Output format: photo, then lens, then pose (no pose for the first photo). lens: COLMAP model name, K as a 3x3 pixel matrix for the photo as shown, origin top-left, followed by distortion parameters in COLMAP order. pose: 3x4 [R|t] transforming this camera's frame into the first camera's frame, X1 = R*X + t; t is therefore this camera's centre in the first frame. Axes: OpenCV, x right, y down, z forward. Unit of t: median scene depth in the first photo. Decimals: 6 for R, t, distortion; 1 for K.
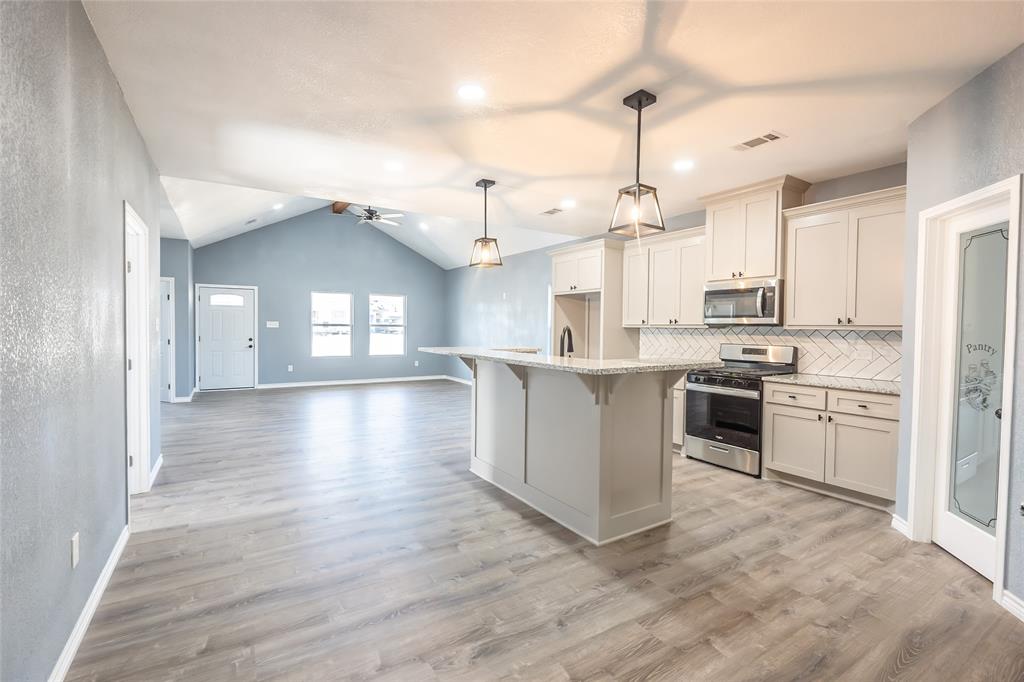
lens RADIAL K [[450.5, 0, 511.8], [0, 450.5, 339.0], [0, 0, 1]] dist [-0.009071, -0.000304]
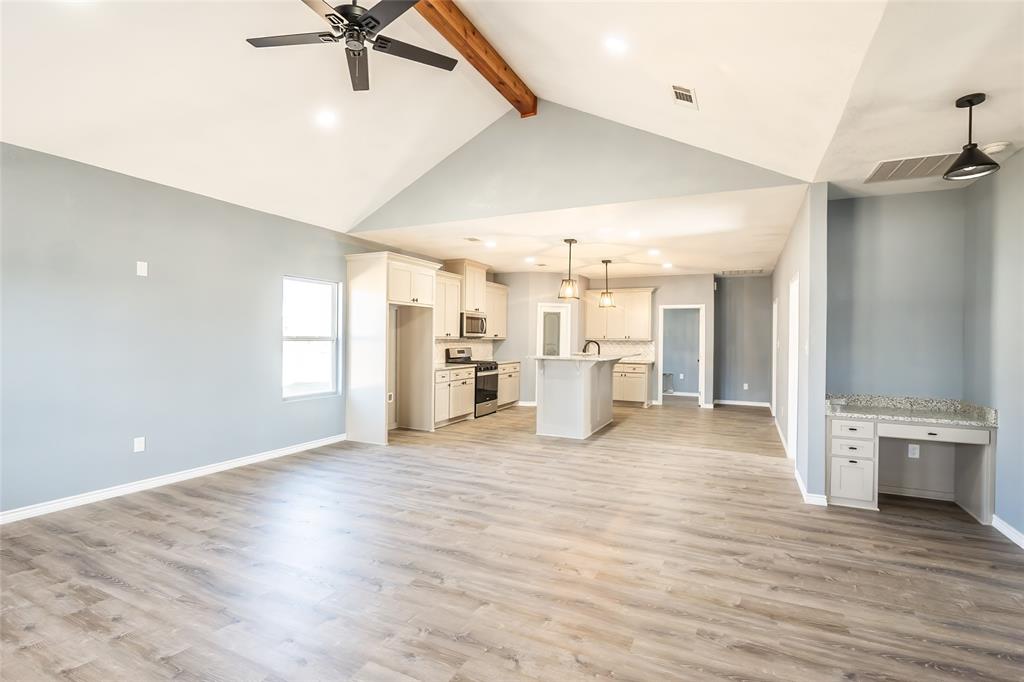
lens RADIAL K [[502.5, 0, 490.5], [0, 502.5, 342.2], [0, 0, 1]] dist [-0.010193, 0.000171]
pose [[-0.511484, -0.024498, 0.858944, -1.698039], [0.006634, 0.999451, 0.032456, -0.102427], [-0.859267, 0.022299, -0.511040, 2.650757]]
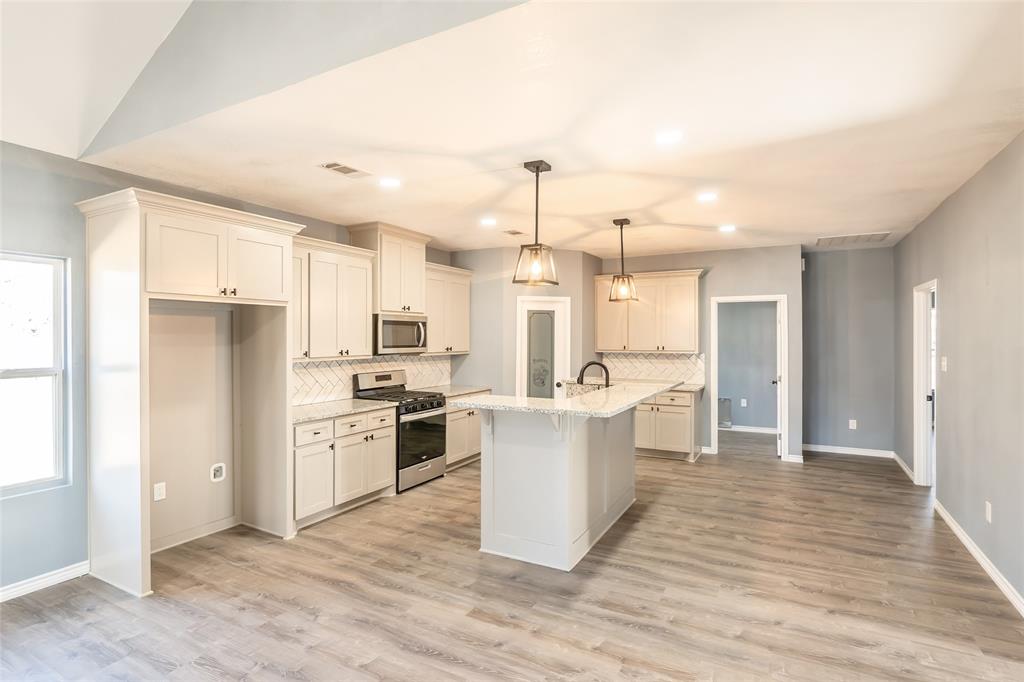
lens RADIAL K [[527.4, 0, 495.5], [0, 527.4, 339.1], [0, 0, 1]] dist [-0.012065, -0.000468]
pose [[-0.473692, -0.014386, 0.880573, -0.976635], [0.019763, 0.999441, 0.026959, -0.131101], [-0.880469, 0.030173, -0.473143, 1.884411]]
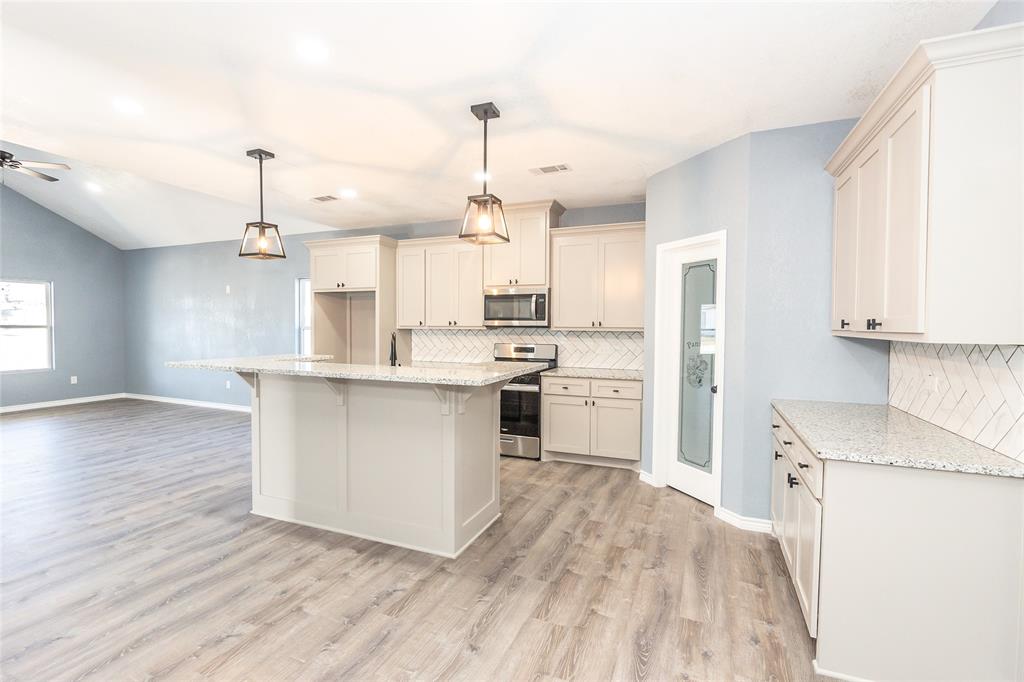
lens RADIAL K [[464.0, 0, 505.2], [0, 464.0, 338.7], [0, 0, 1]] dist [-0.007275, -0.000526]
pose [[0.821105, -0.024049, 0.570271, -0.231952], [0.019584, 0.999711, 0.013960, -0.024522], [-0.570442, -0.000295, 0.821338, 0.089588]]
